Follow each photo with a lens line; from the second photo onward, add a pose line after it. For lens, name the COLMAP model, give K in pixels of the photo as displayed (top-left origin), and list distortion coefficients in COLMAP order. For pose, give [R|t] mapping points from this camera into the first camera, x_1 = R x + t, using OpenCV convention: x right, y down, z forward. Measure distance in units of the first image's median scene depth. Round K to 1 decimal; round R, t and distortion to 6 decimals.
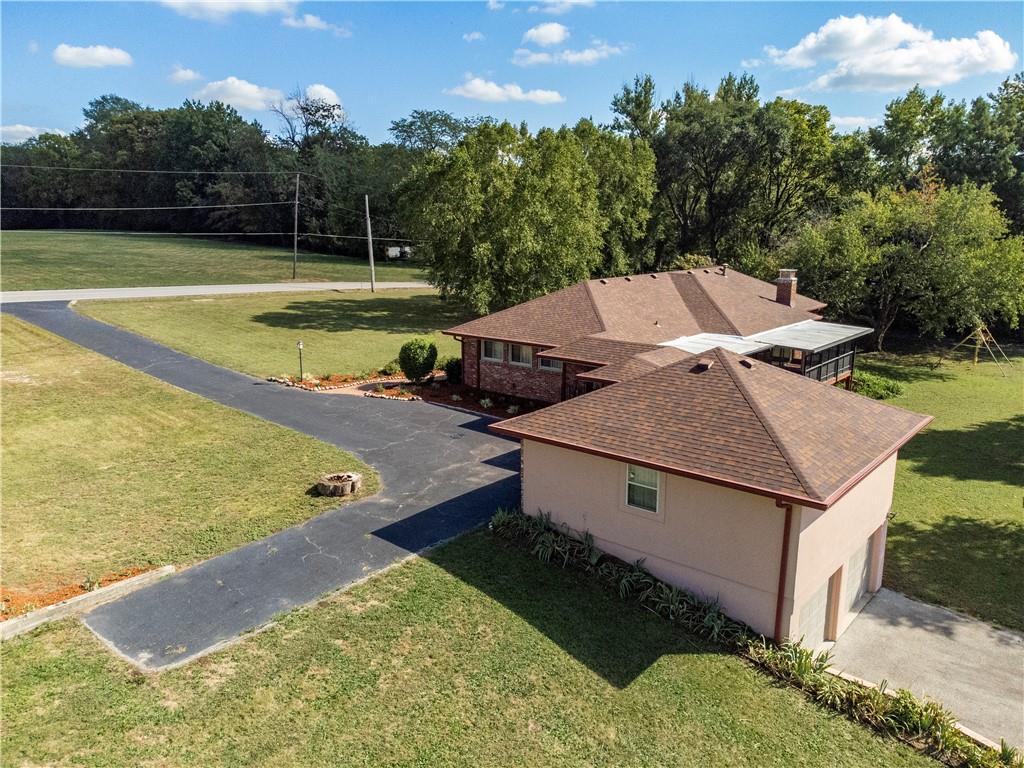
lens RADIAL K [[764.5, 0, 512.0], [0, 764.5, 384.0], [0, 0, 1]] dist [0.023961, -0.003433]
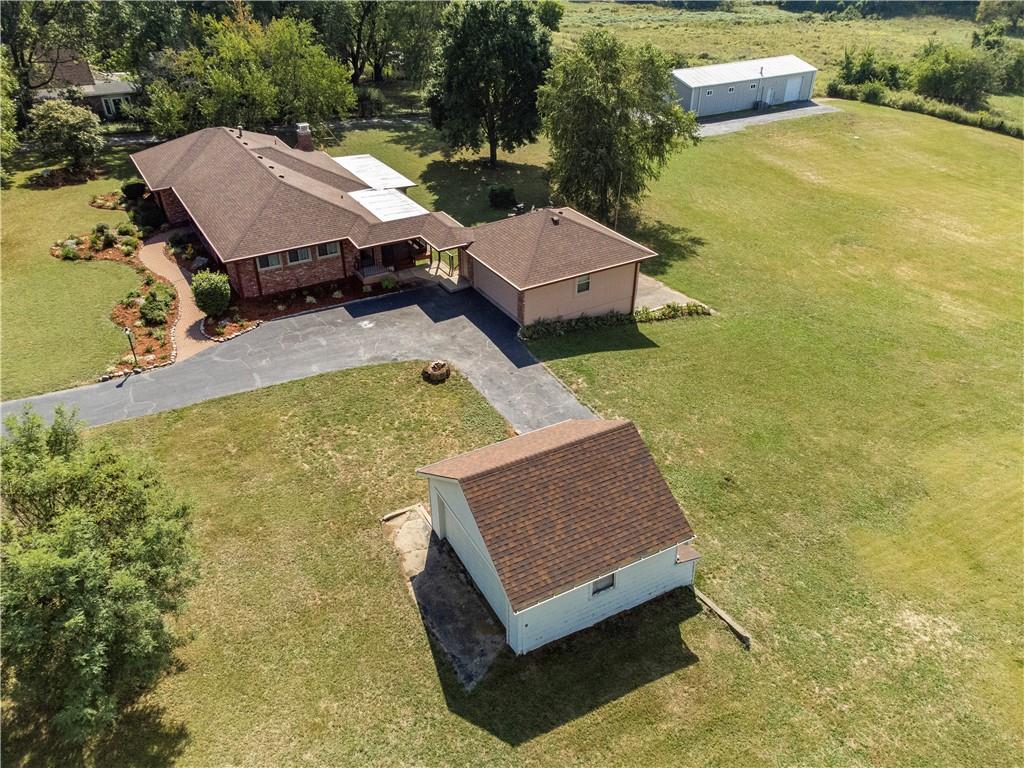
lens RADIAL K [[764.5, 0, 512.0], [0, 764.5, 384.0], [0, 0, 1]] dist [0.023961, -0.003433]
pose [[0.334706, -0.506090, 0.794887, -1.241541], [0.200847, 0.862471, 0.464548, -0.468406], [-0.920670, 0.004163, 0.390320, 0.221646]]
